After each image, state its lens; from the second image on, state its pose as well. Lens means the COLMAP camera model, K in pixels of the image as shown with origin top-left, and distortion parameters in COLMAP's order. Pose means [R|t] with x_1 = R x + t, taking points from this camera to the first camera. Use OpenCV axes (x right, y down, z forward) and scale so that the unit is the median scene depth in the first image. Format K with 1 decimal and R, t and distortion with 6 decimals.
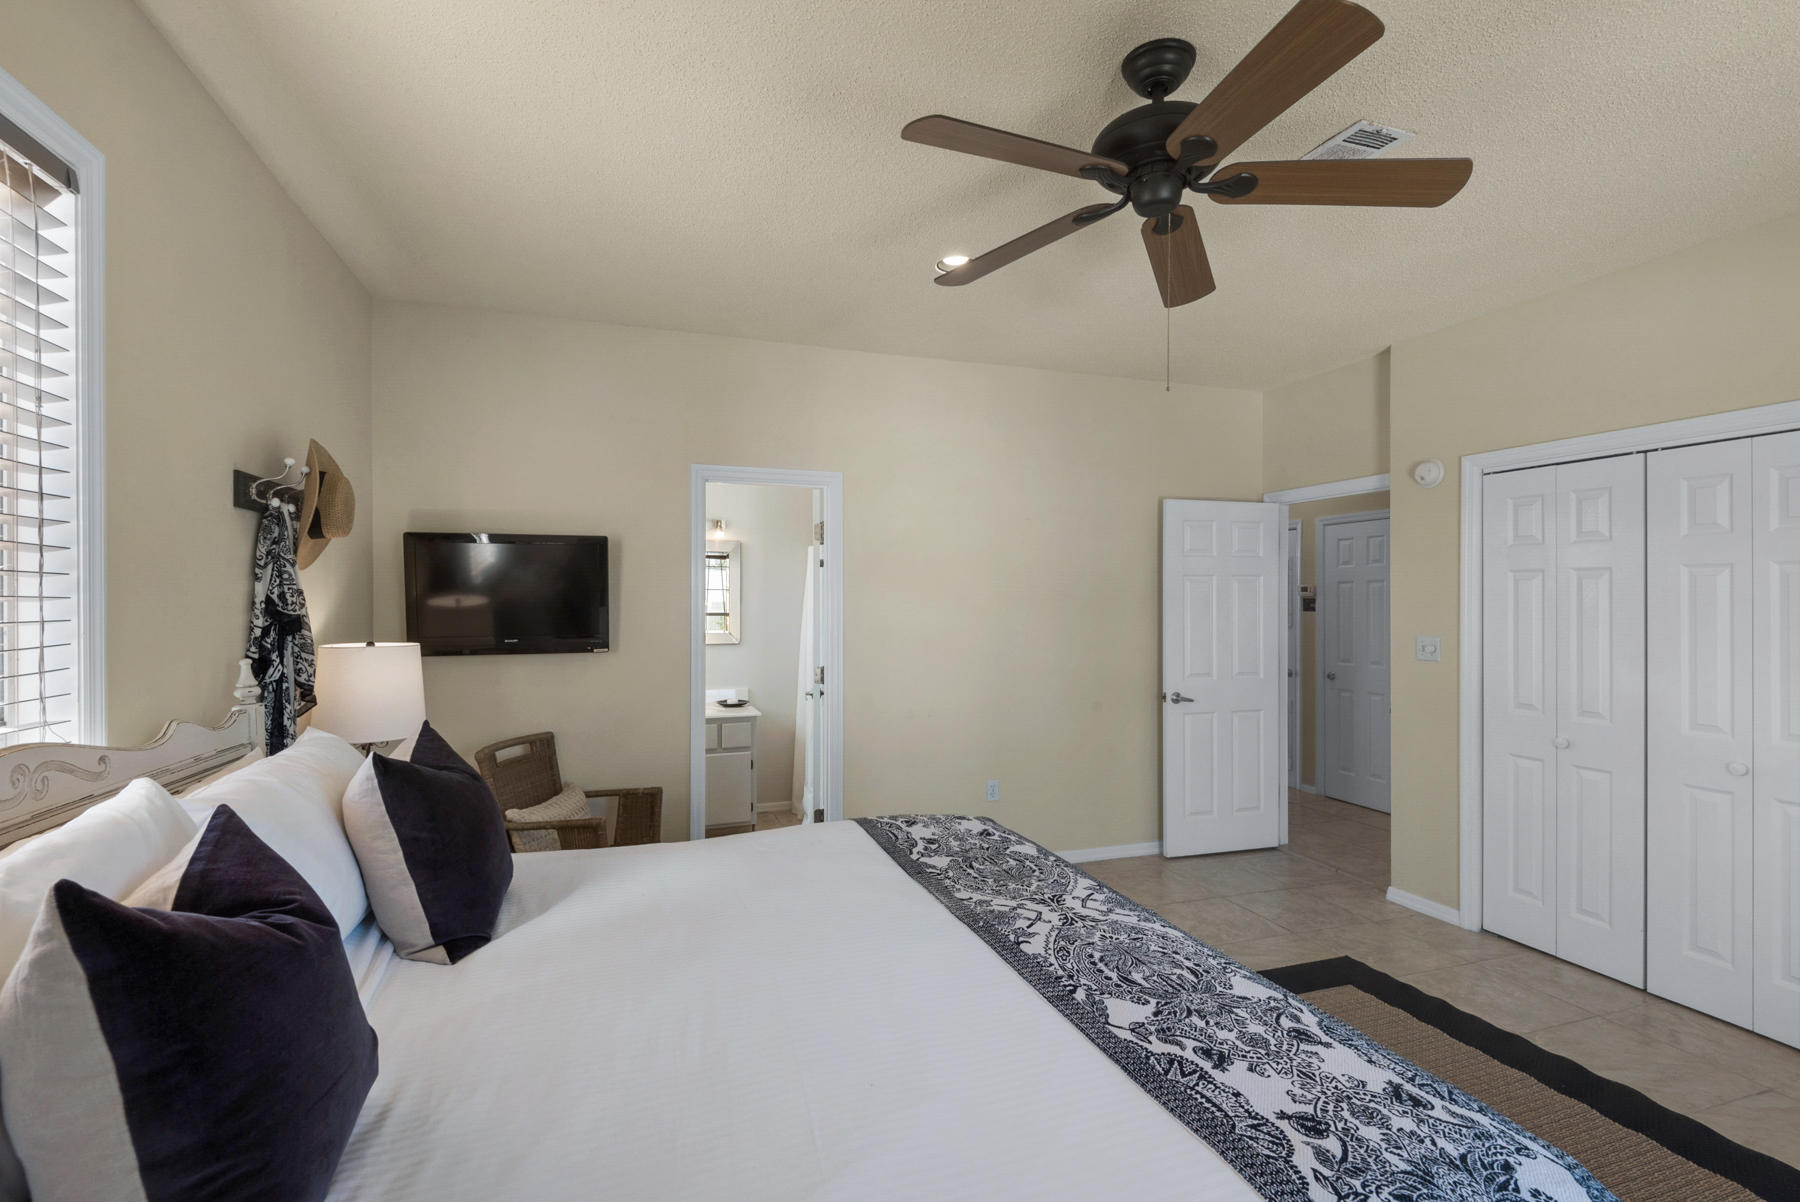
lens RADIAL K [[821.5, 0, 897.3], [0, 821.5, 613.2], [0, 0, 1]] dist [0.033952, -0.018480]
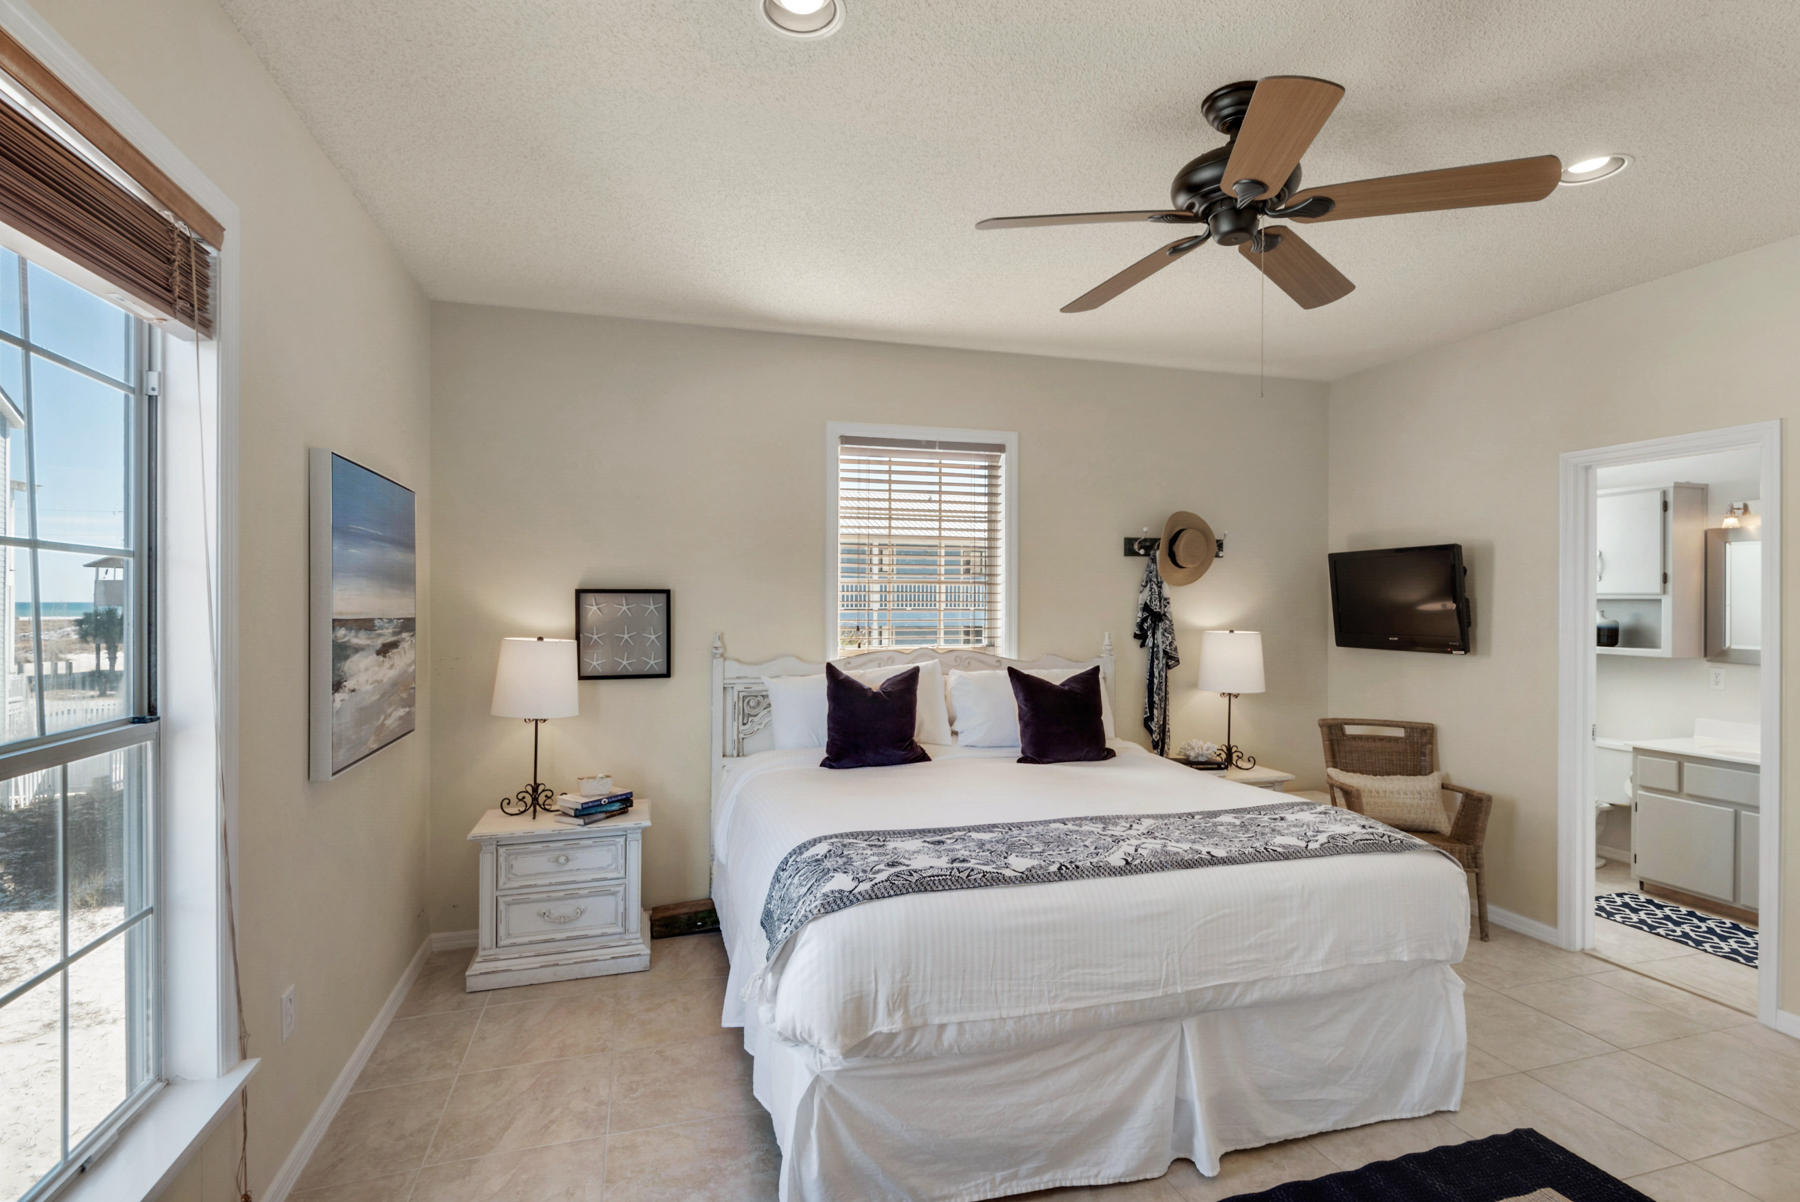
lens RADIAL K [[845.7, 0, 884.5], [0, 845.7, 593.3], [0, 0, 1]] dist [0.008168, -0.005798]
pose [[-0.050934, -0.009757, -0.998654, 1.272556], [-0.022692, 0.999705, -0.008610, -0.008907], [0.998444, 0.022223, -0.051141, 0.530948]]
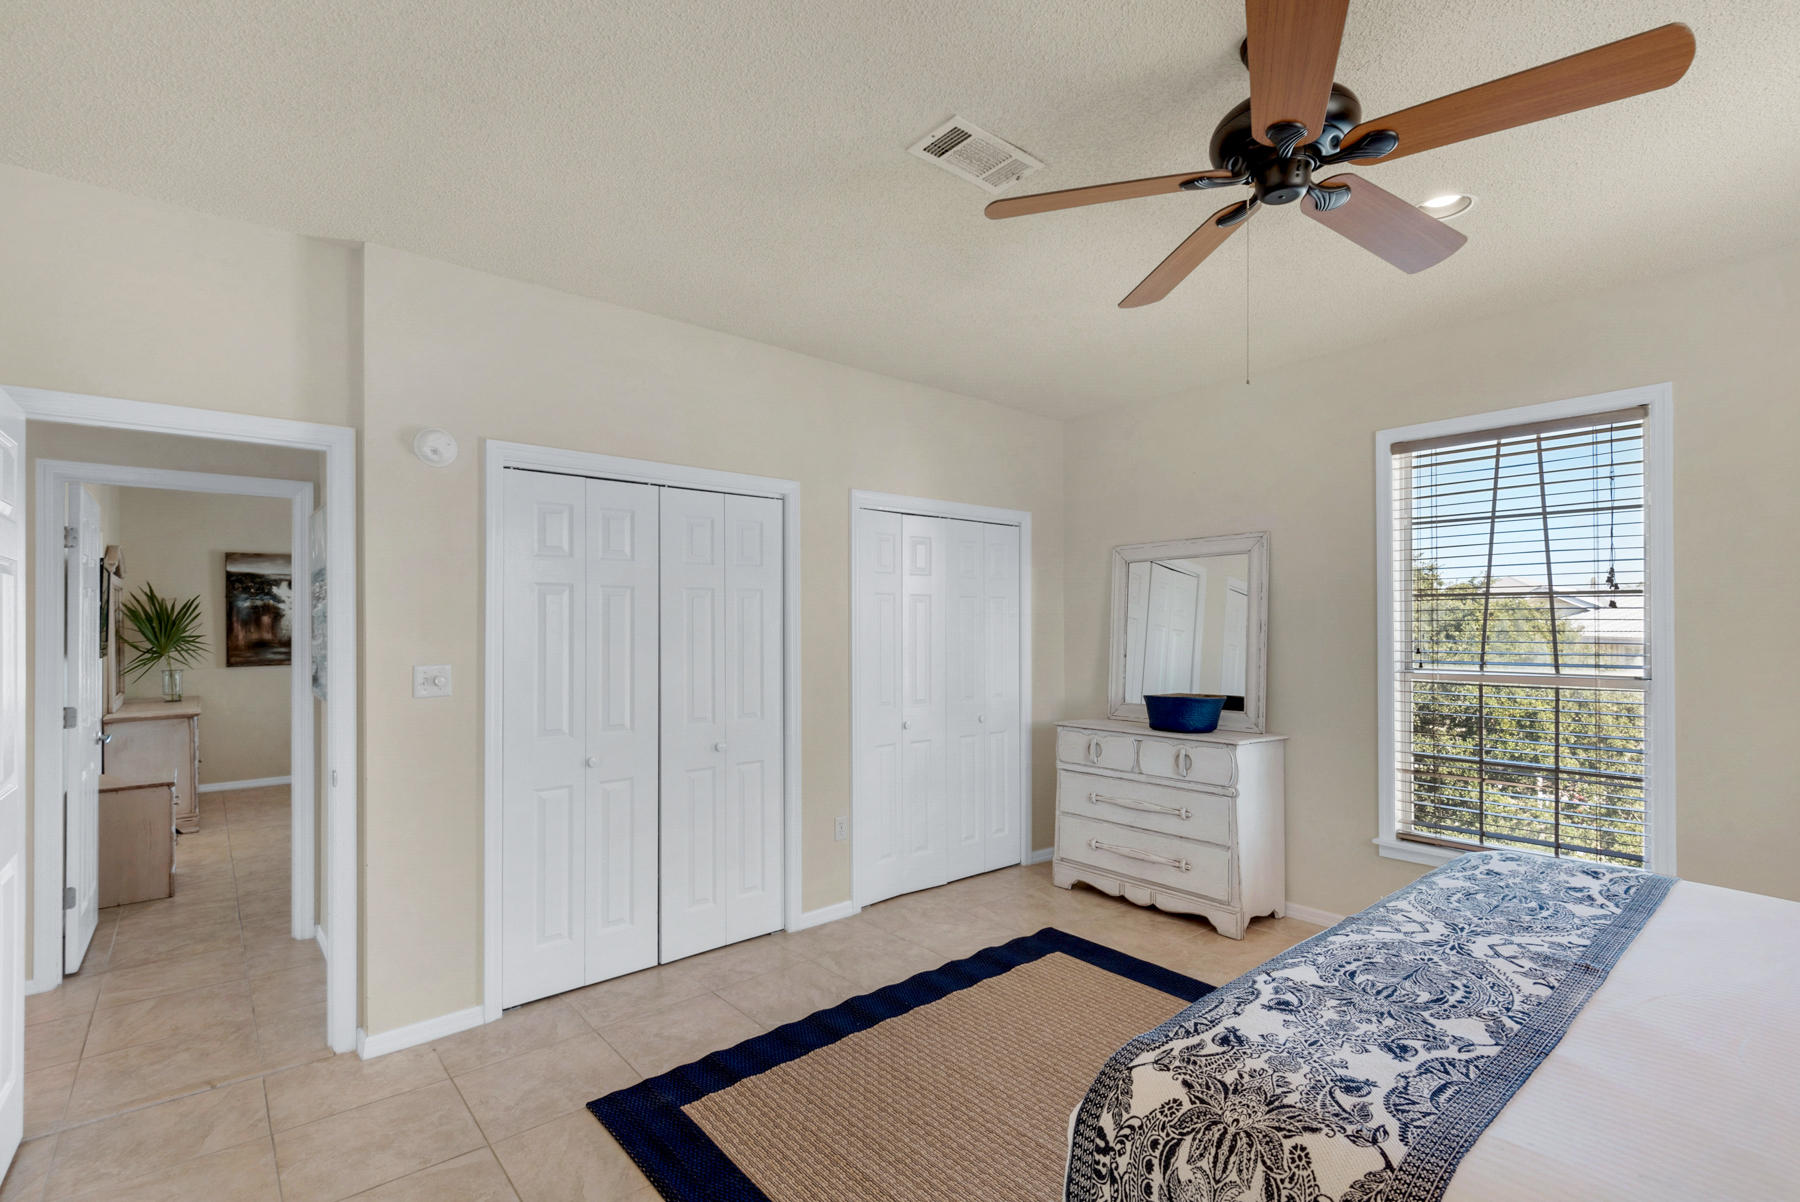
lens RADIAL K [[821.5, 0, 897.3], [0, 821.5, 617.8], [0, 0, 1]] dist [0.033952, -0.018480]
pose [[-0.361134, 0.002115, 0.932512, -0.367584], [0.017415, 0.999838, 0.004477, -0.018174], [-0.932351, 0.017857, -0.361112, 1.555071]]
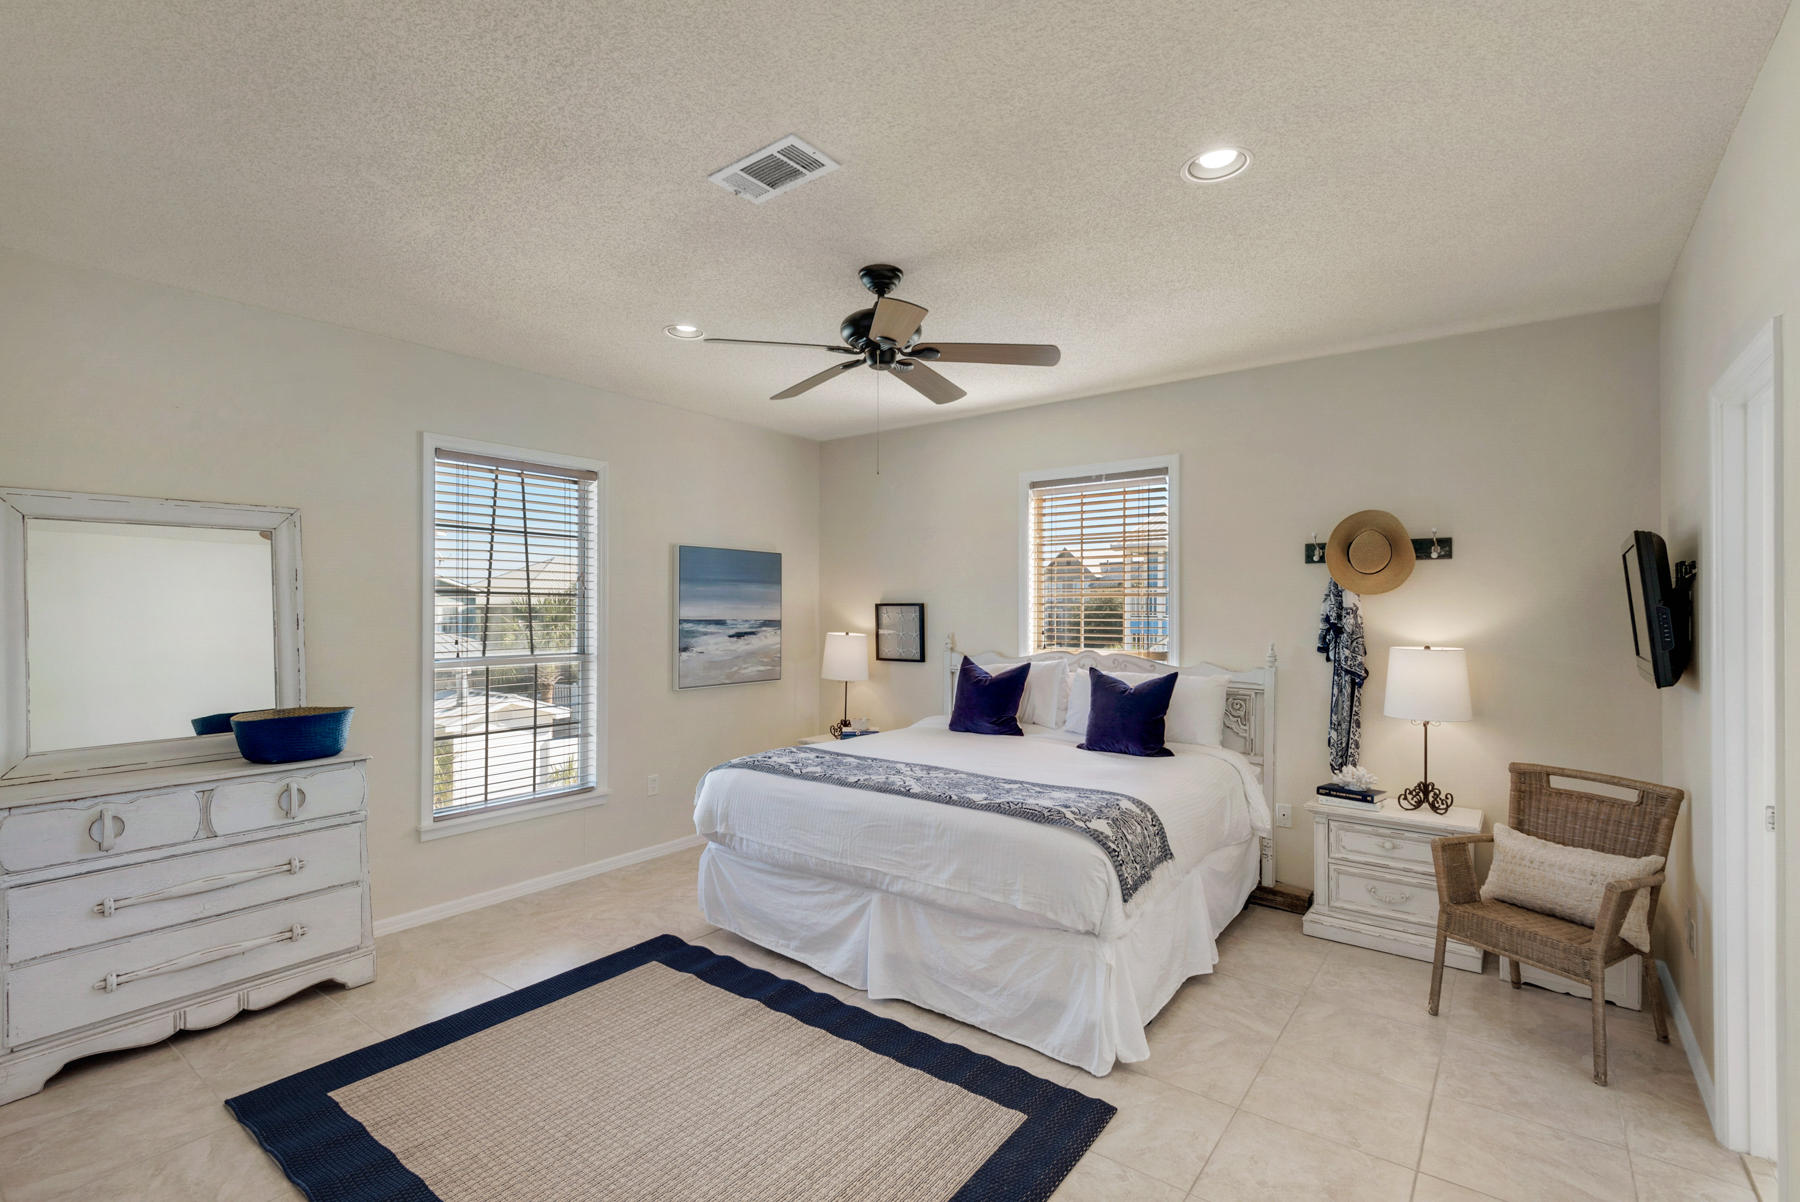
lens RADIAL K [[821.5, 0, 896.6], [0, 821.5, 601.5], [0, 0, 1]] dist [0.033952, -0.018480]
pose [[-0.832233, -0.009164, -0.554351, 1.023103], [-0.014287, 0.999886, 0.004921, -0.039221], [0.554242, 0.012016, -0.832269, 2.058086]]
